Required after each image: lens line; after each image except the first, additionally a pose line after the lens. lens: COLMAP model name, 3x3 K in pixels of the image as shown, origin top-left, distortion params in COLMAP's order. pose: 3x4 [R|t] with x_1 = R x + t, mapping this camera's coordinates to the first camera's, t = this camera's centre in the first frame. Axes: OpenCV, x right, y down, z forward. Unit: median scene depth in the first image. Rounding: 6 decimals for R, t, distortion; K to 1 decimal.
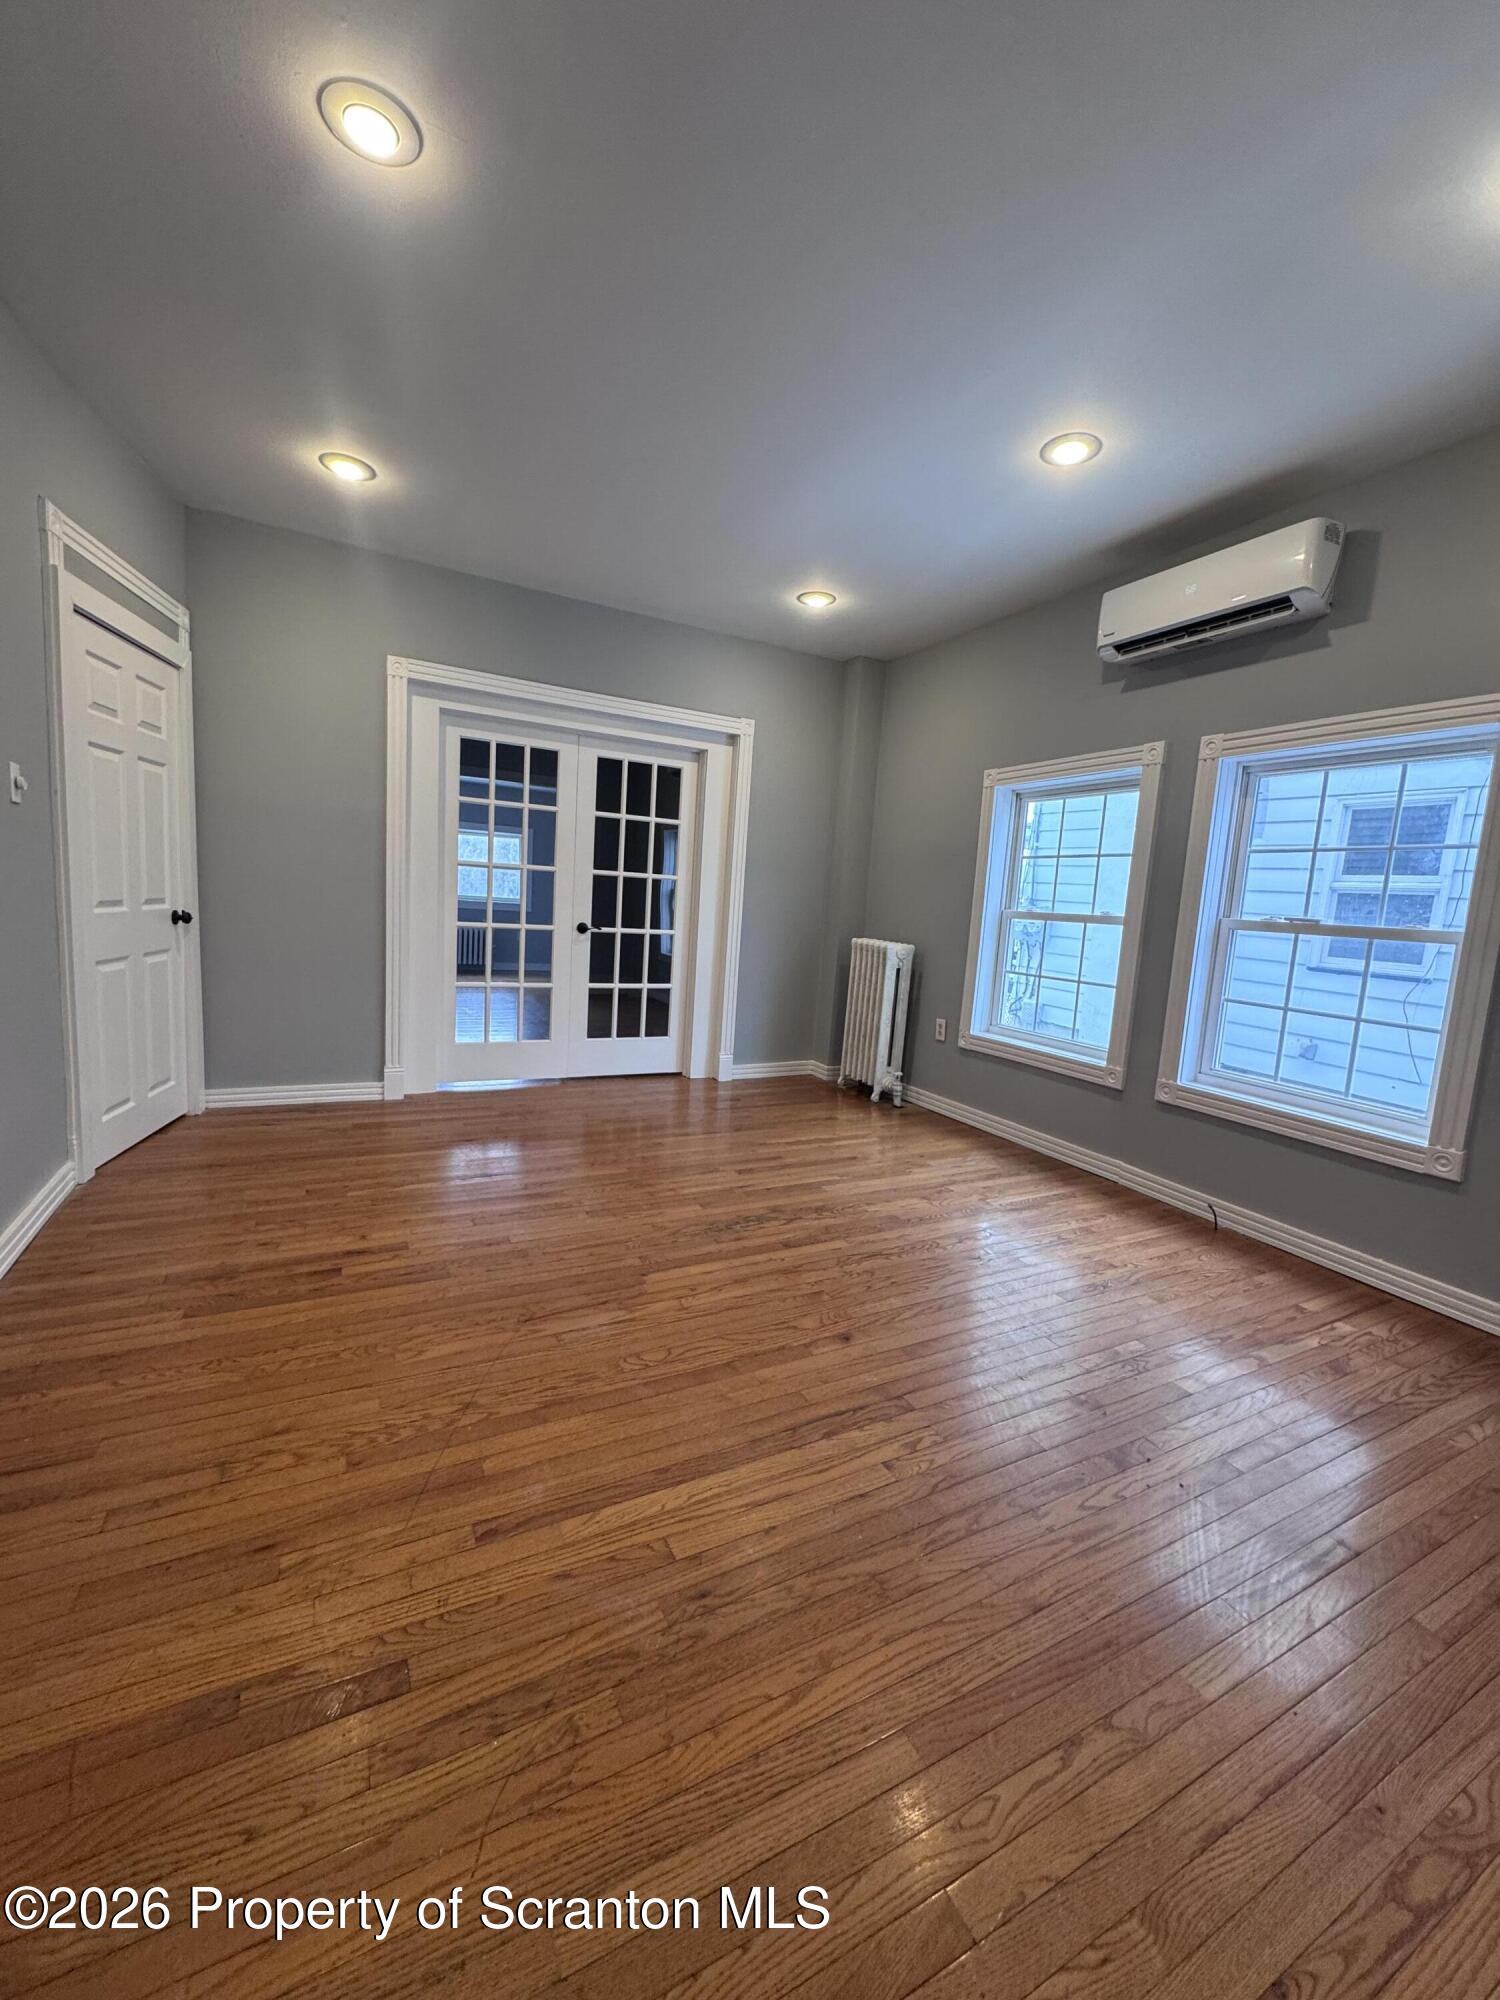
lens RADIAL K [[794.9, 0, 753.4], [0, 794.9, 999.6], [0, 0, 1]] dist [-0.001072, -0.000106]
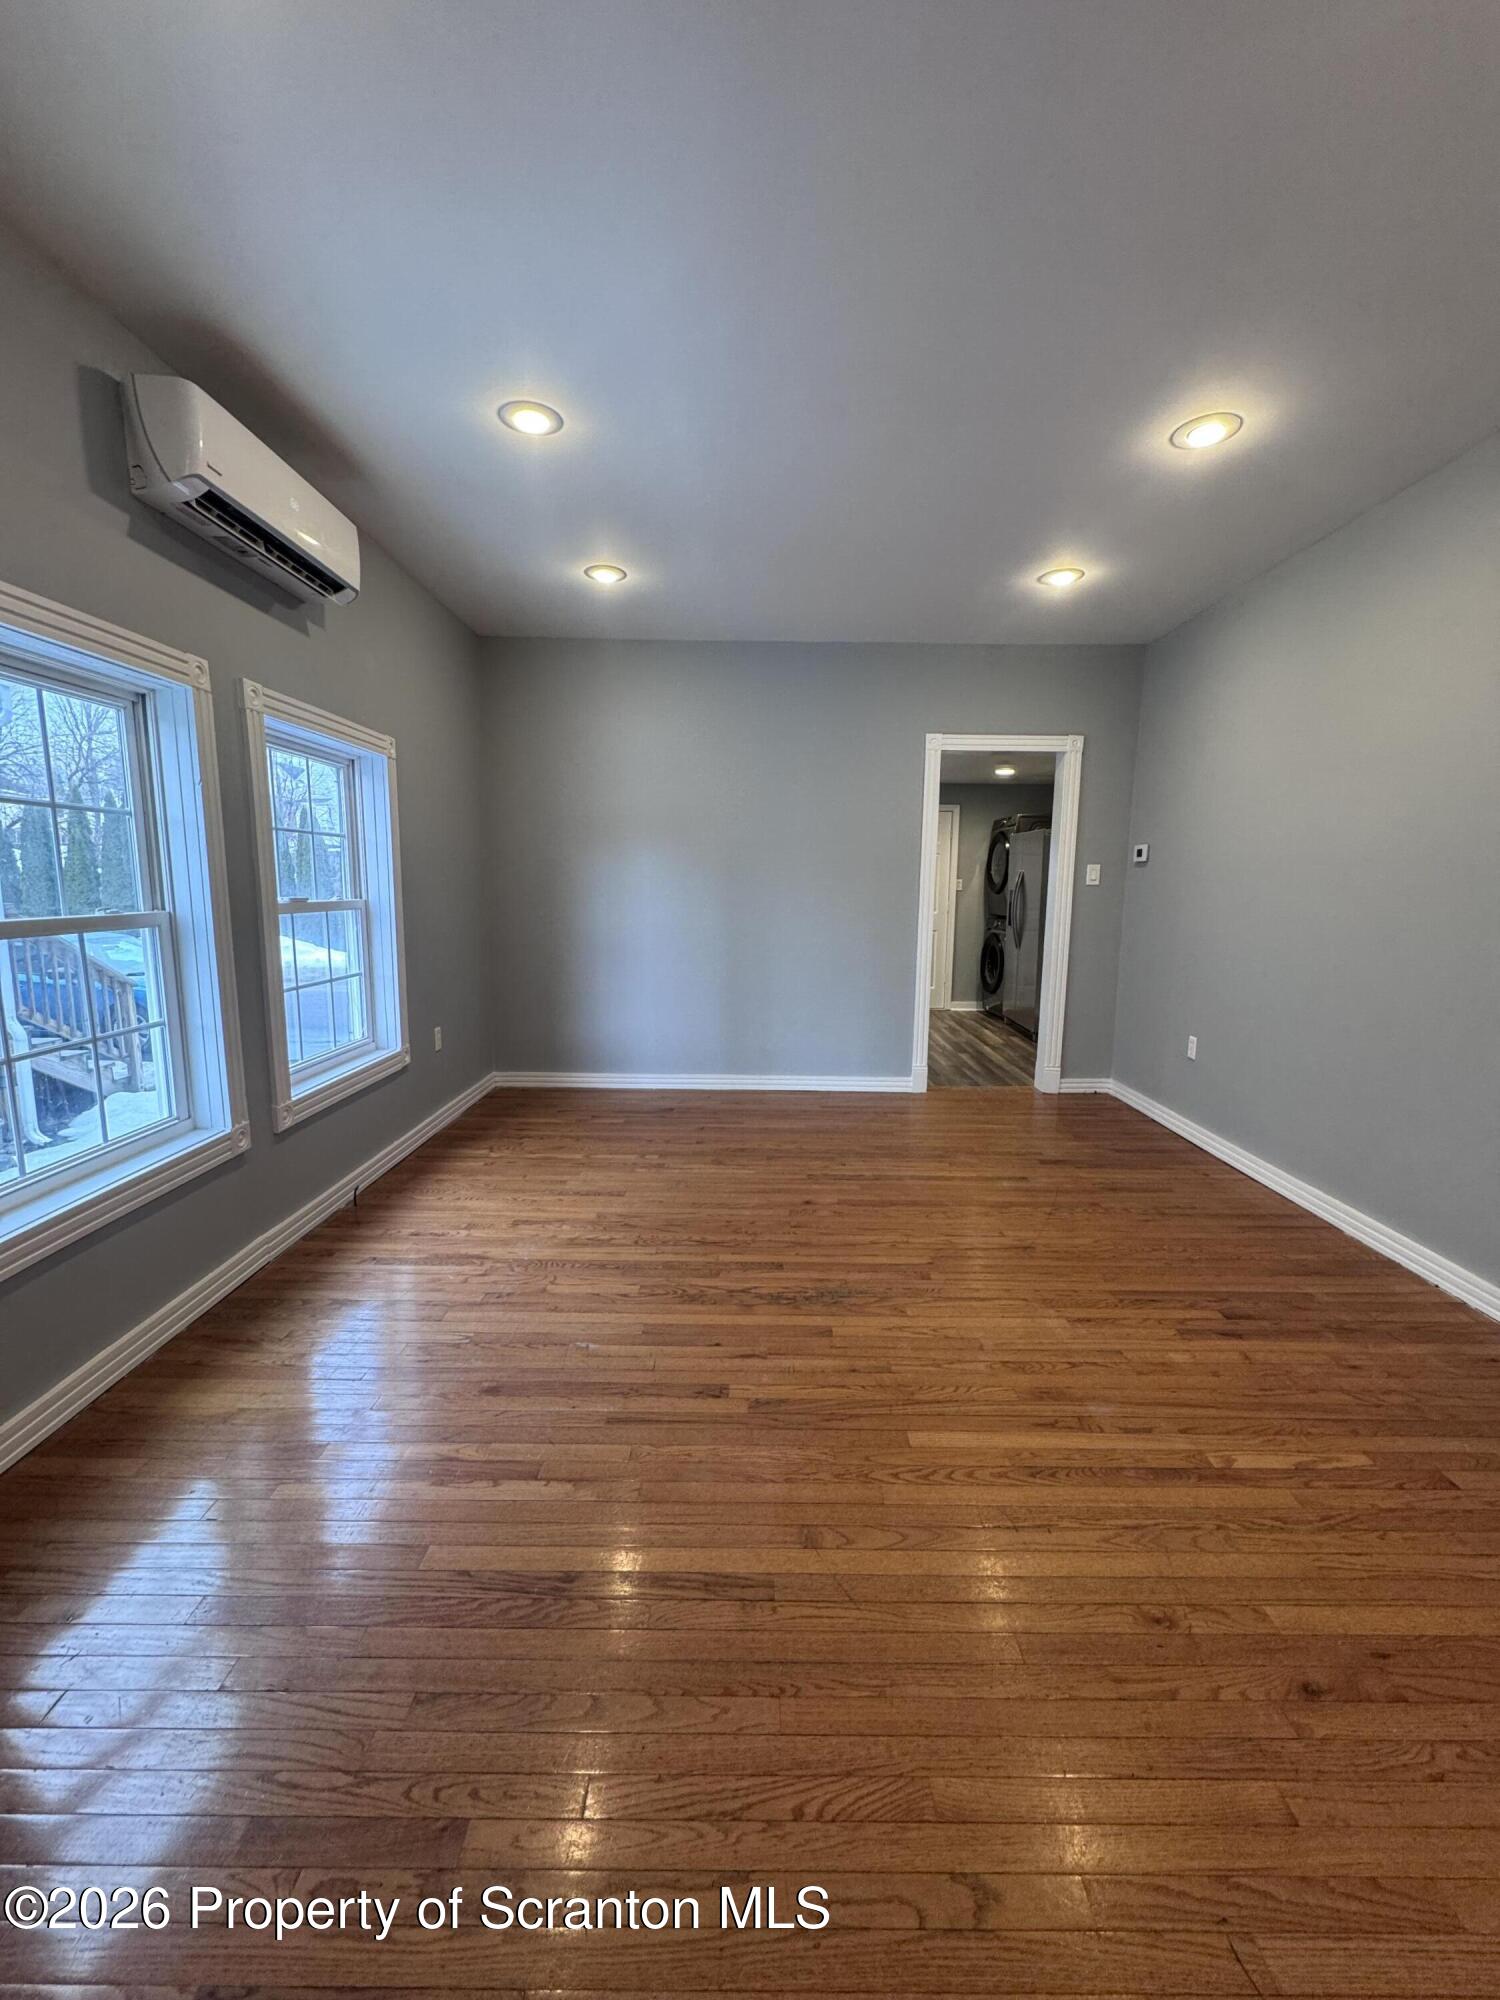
lens RADIAL K [[794.9, 0, 753.4], [0, 794.9, 999.6], [0, 0, 1]] dist [-0.001072, -0.000106]
pose [[-0.883029, -0.139697, 0.448046, -0.328220], [-0.007259, 0.958624, 0.284584, -0.295002], [-0.469263, 0.248043, -0.847506, 1.764017]]
